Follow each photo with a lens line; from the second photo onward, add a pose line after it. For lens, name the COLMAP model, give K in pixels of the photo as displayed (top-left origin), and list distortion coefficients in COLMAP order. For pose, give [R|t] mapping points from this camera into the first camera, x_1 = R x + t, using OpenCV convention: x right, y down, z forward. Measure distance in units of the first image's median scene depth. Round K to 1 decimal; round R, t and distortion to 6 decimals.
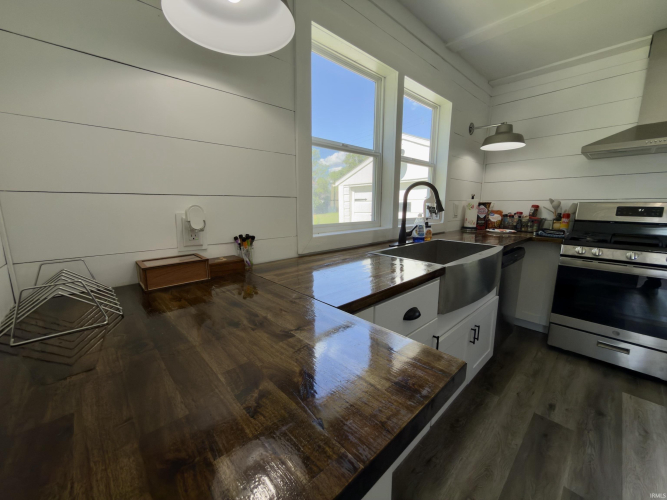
lens RADIAL K [[267.3, 0, 333.5], [0, 267.3, 250.0], [0, 0, 1]] dist [0.000161, 0.000039]
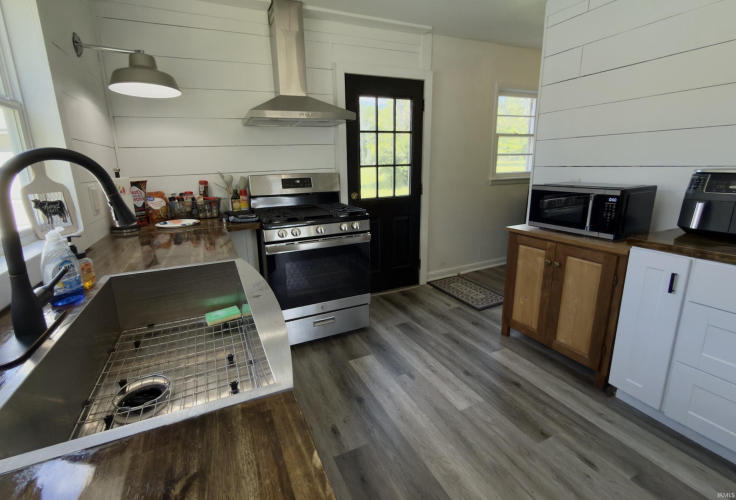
lens RADIAL K [[318.0, 0, 341.6], [0, 318.0, 234.6], [0, 0, 1]] dist [0.000176, 0.000028]
pose [[0.337133, -0.216620, 0.916197, 0.049197], [0.191469, 0.968607, 0.158556, -0.119104], [-0.921781, 0.121969, 0.368025, 0.442847]]
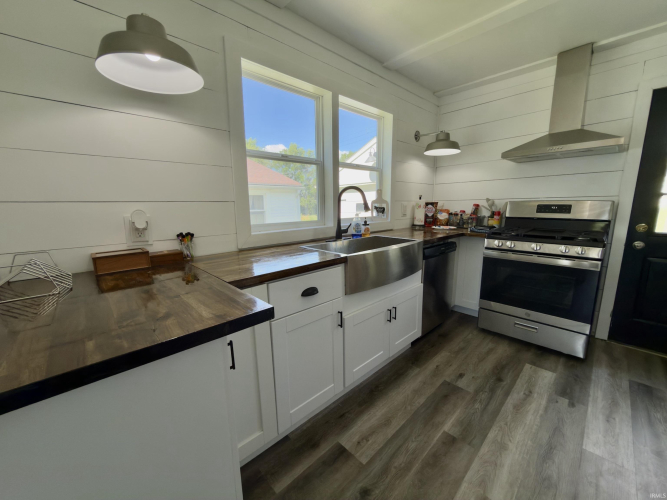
lens RADIAL K [[268.5, 0, 333.5], [0, 268.5, 250.0], [0, 0, 1]] dist [0.000096, 0.000029]
pose [[0.999873, -0.015042, 0.005248, 0.204719], [0.015054, 0.999884, -0.002154, 0.021363], [-0.005215, 0.002232, 0.999984, -0.147846]]
